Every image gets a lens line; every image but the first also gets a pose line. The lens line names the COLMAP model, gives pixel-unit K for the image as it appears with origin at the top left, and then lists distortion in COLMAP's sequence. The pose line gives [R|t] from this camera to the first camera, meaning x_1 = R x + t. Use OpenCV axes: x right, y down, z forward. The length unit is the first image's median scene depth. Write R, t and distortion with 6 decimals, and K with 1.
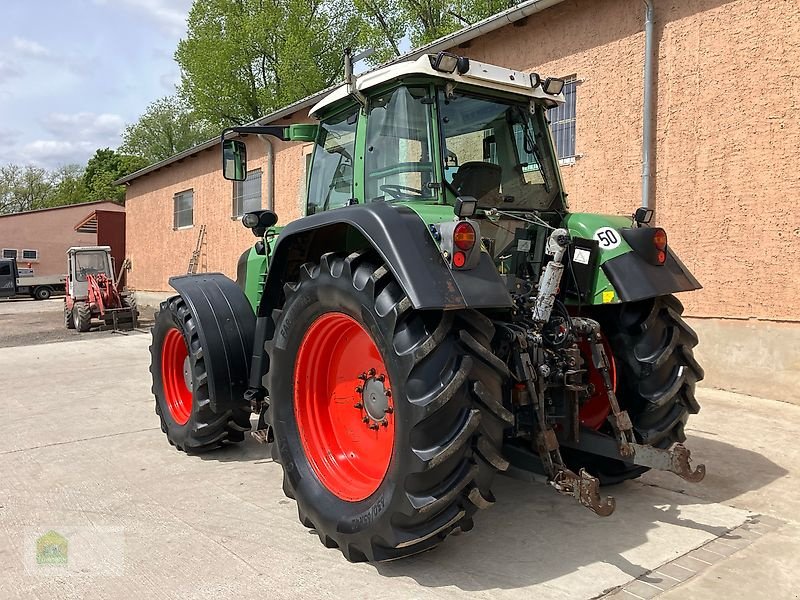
lens RADIAL K [[655.5, 0, 393.1], [0, 655.5, 291.8], [0, 0, 1]] dist [0.027450, -0.019235]
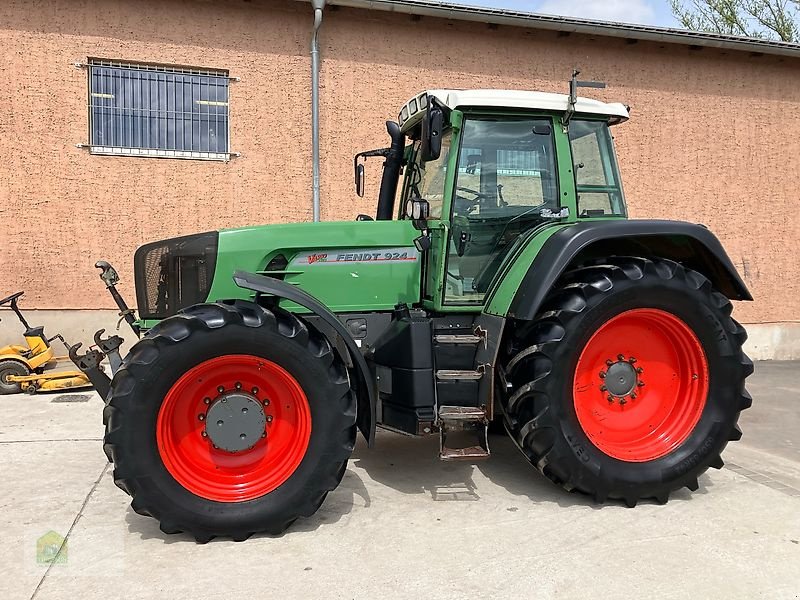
lens RADIAL K [[655.5, 0, 396.4], [0, 655.5, 304.0], [0, 0, 1]] dist [0.027450, -0.019235]
pose [[0.376696, -0.035728, 0.925648, -1.030283], [0.013780, 0.999361, 0.032966, -0.016363], [-0.926235, 0.000338, 0.376948, 0.729228]]
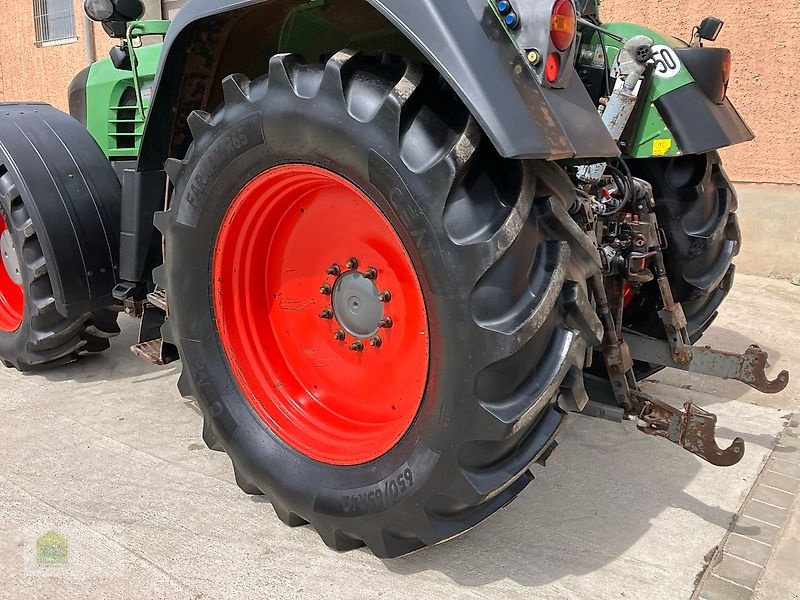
lens RADIAL K [[655.5, 0, 407.7], [0, 655.5, 303.4], [0, 0, 1]] dist [0.027450, -0.019235]
pose [[0.966739, -0.042078, 0.252281, -0.110490], [-0.016517, 0.974045, 0.225753, 0.014137], [-0.255233, -0.222411, 0.940951, 0.305097]]
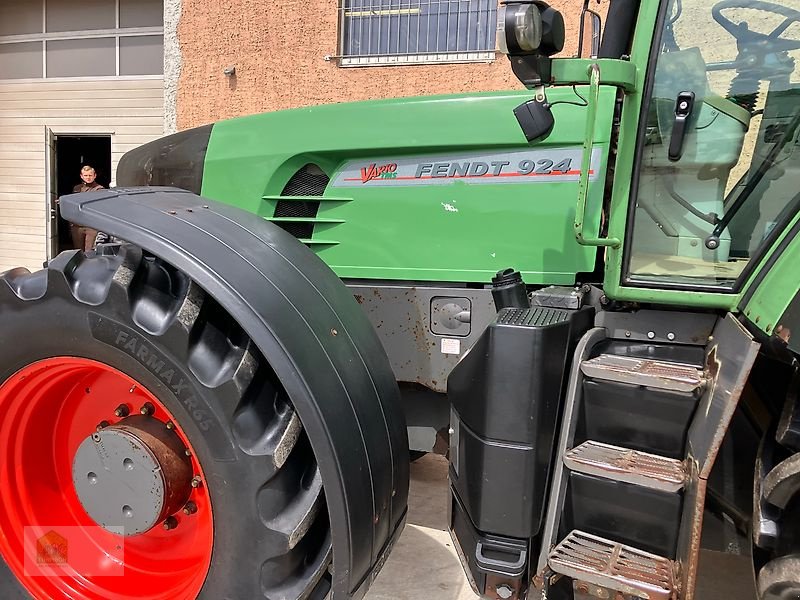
lens RADIAL K [[655.5, 0, 405.9], [0, 655.5, 299.9], [0, 0, 1]] dist [0.027450, -0.019235]
pose [[0.819961, -0.046645, 0.570516, -0.455376], [-0.021918, 0.993385, 0.112719, -0.014248], [-0.571999, -0.104930, 0.813515, 0.779239]]
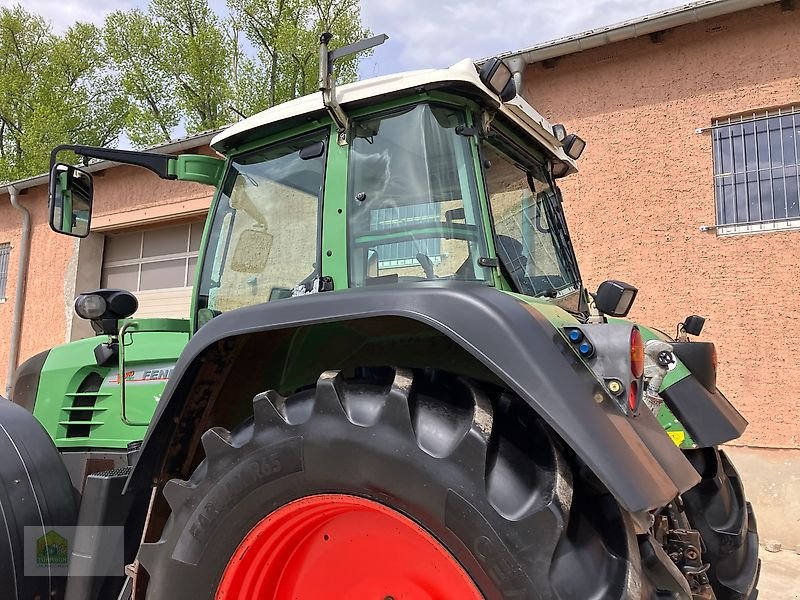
lens RADIAL K [[655.5, 0, 405.7], [0, 655.5, 294.1], [0, 0, 1]] dist [0.027450, -0.019235]
pose [[0.927158, 0.057132, 0.370290, -0.179828], [-0.001045, 0.988696, -0.149928, -0.033939], [-0.374670, 0.138620, 0.916737, 0.376712]]
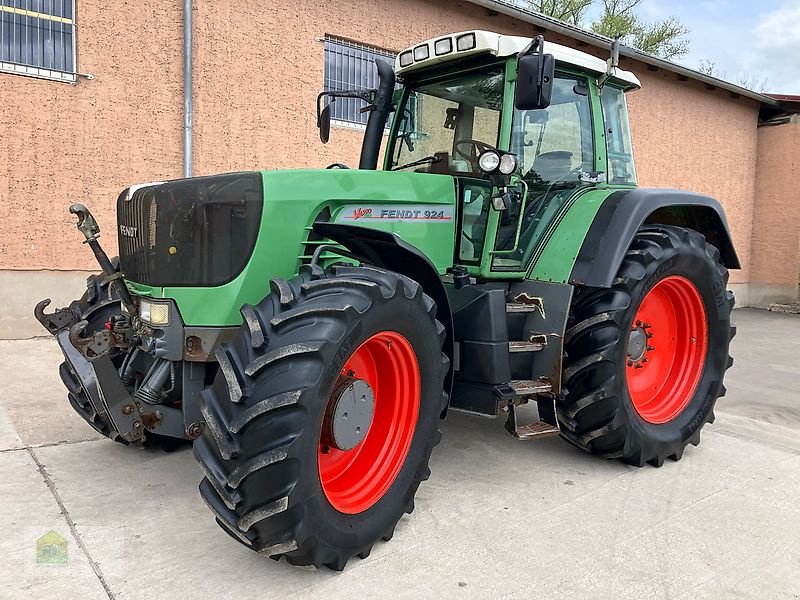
lens RADIAL K [[655.5, 0, 399.5], [0, 655.5, 294.1], [0, 0, 1]] dist [0.027450, -0.019235]
pose [[-0.013058, -0.076137, 0.997012, -0.993912], [-0.011458, 0.997043, 0.075989, -0.016290], [-0.999849, -0.010432, -0.013892, 1.157945]]
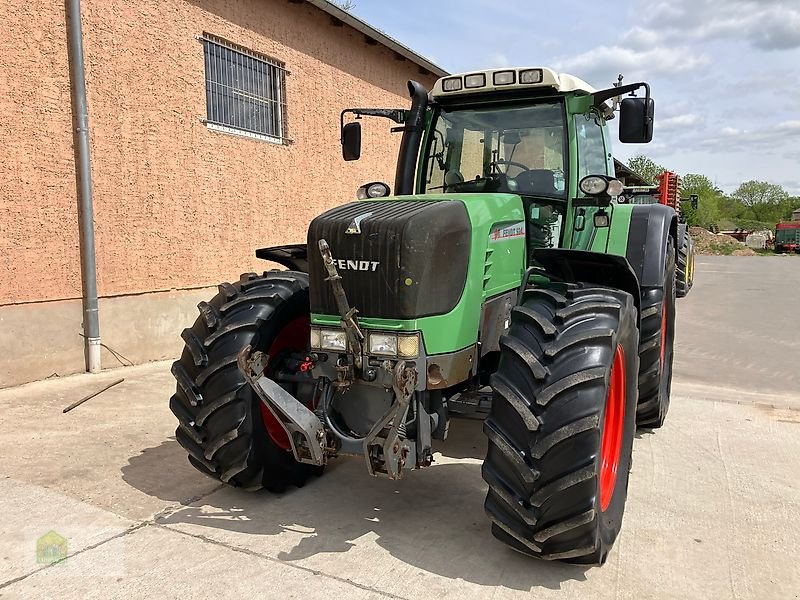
lens RADIAL K [[655.5, 0, 403.7], [0, 655.5, 290.5], [0, 0, 1]] dist [0.027450, -0.019235]
pose [[-0.449915, -0.059270, 0.891102, -0.904542], [0.029701, 0.996250, 0.081259, -0.052471], [-0.892577, 0.063026, -0.446468, 1.690481]]
